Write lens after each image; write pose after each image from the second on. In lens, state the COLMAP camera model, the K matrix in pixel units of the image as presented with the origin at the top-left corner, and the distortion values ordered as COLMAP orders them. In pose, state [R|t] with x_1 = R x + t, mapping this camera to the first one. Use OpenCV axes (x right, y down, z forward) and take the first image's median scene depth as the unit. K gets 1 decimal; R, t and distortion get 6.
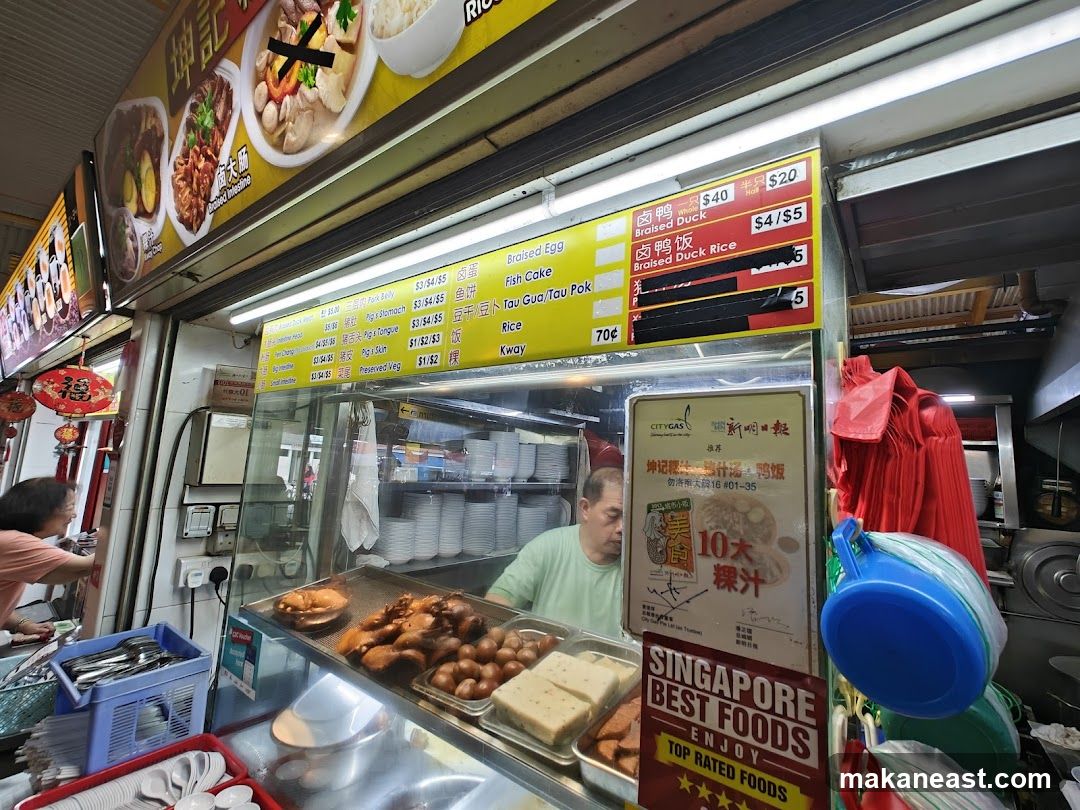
lens RADIAL K [[477.7, 0, 549.6], [0, 477.7, 405.1], [0, 0, 1]] dist [0.001980, -0.001213]
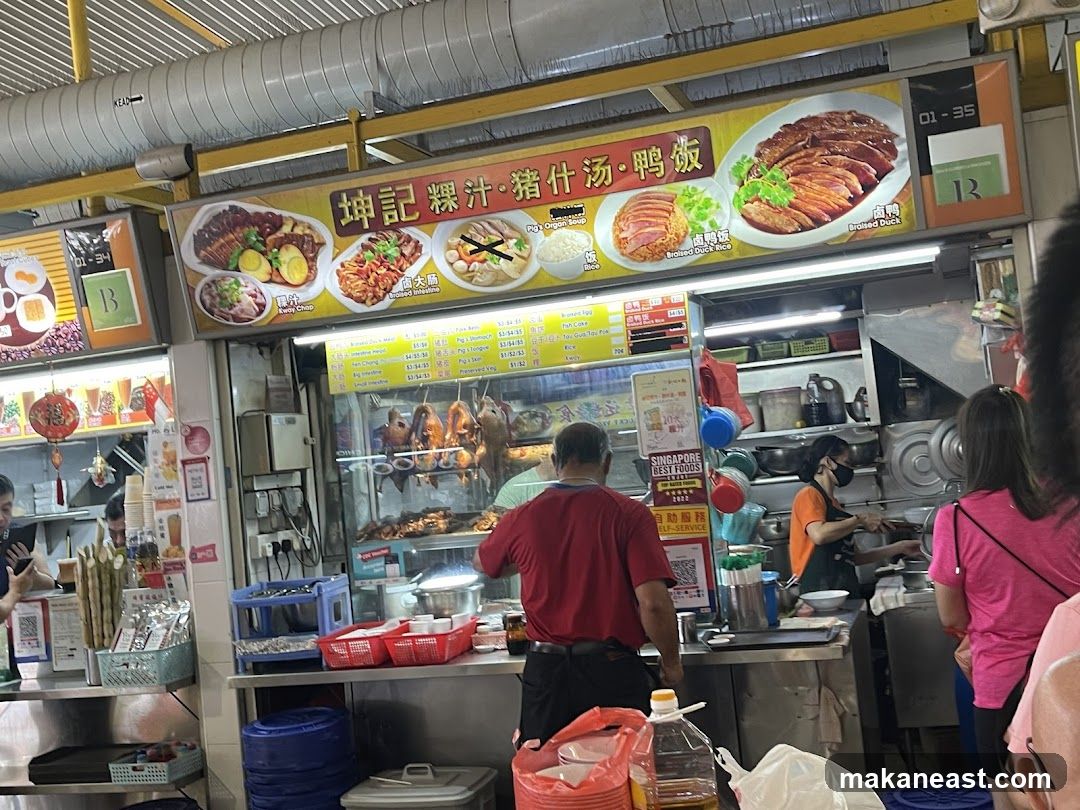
lens RADIAL K [[1294.7, 0, 529.2], [0, 1294.7, 399.6], [0, 0, 1]] dist [0.062746, 0.000000]
pose [[0.936934, -0.132599, 0.323376, -2.857947], [0.109079, 0.989961, 0.089888, -0.620428], [-0.332048, -0.048945, 0.941992, -5.905798]]
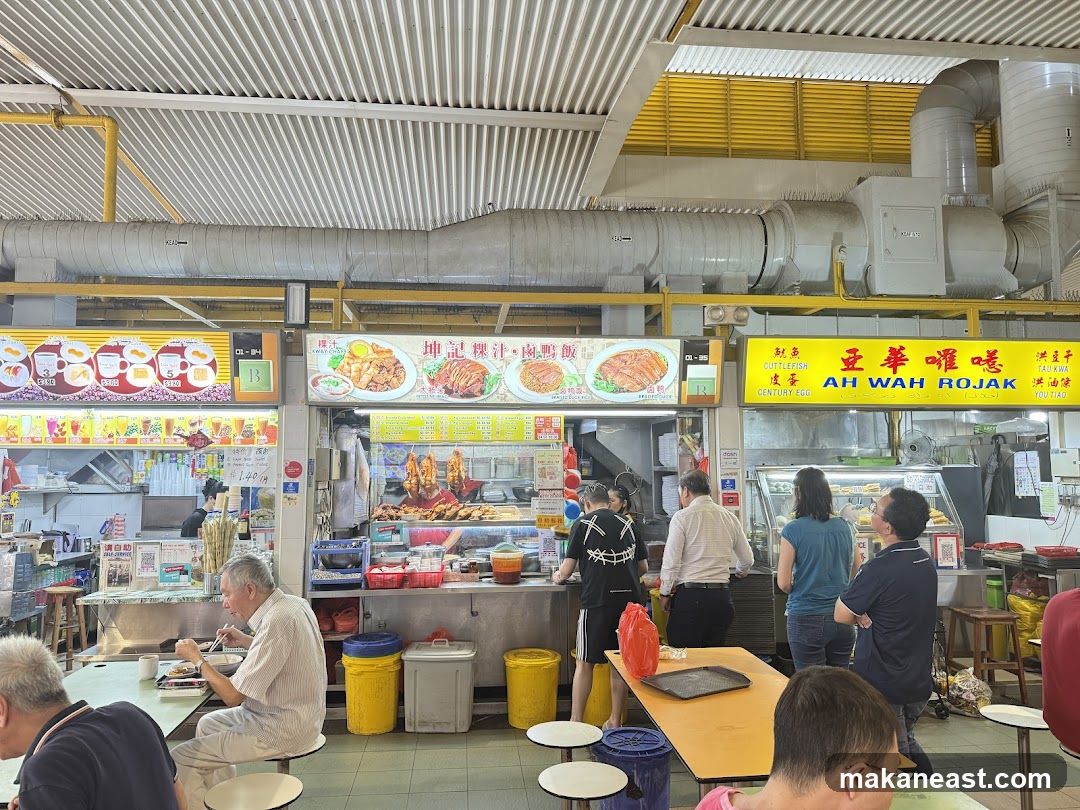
lens RADIAL K [[769.8, 0, 538.6], [0, 769.8, 407.7], [0, 0, 1]] dist [0.073753, -0.078421]
pose [[0.729948, -0.001550, 0.683501, -6.184445], [-0.044042, 0.997813, 0.049297, -0.997830], [-0.682083, -0.066087, 0.728283, -5.789172]]
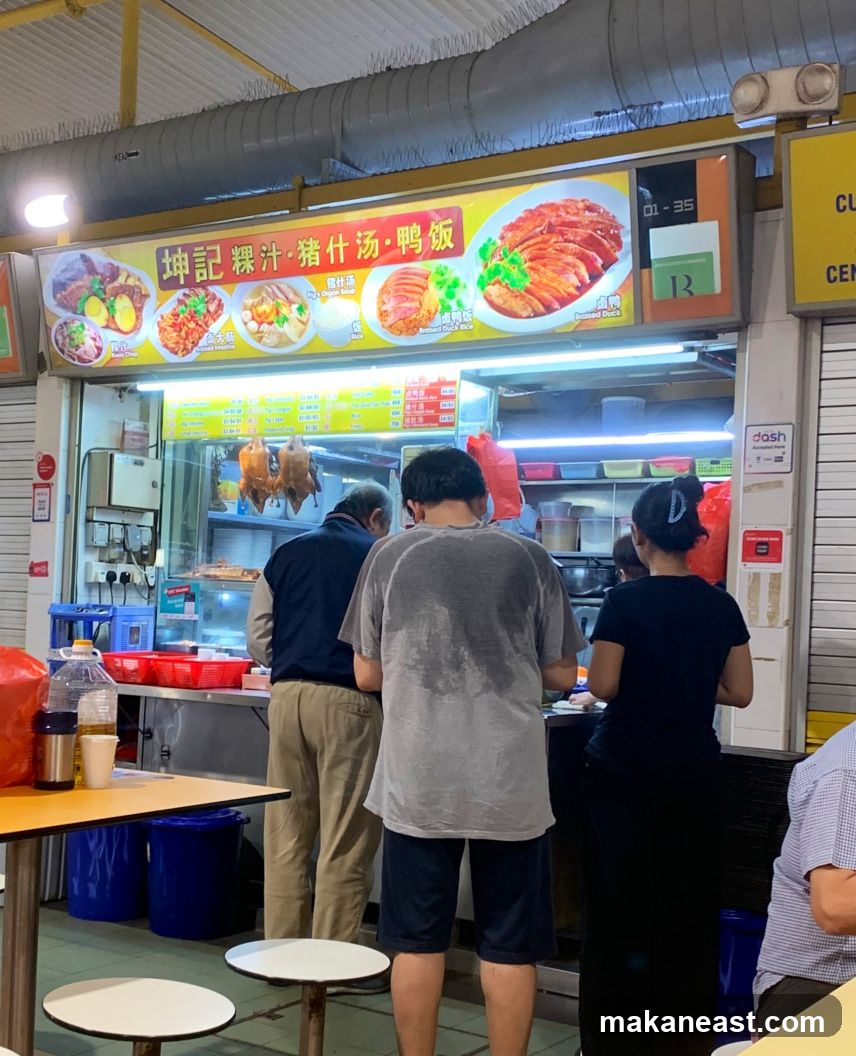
lens RADIAL K [[1464.8, 0, 341.8], [0, 1464.8, 585.0], [0, 0, 1]] dist [0.121562, 0.000000]
pose [[0.999455, -0.009227, 0.031683, -0.484579], [0.005563, 0.993485, 0.113828, -0.203443], [-0.032527, -0.113590, 0.992995, -7.867088]]
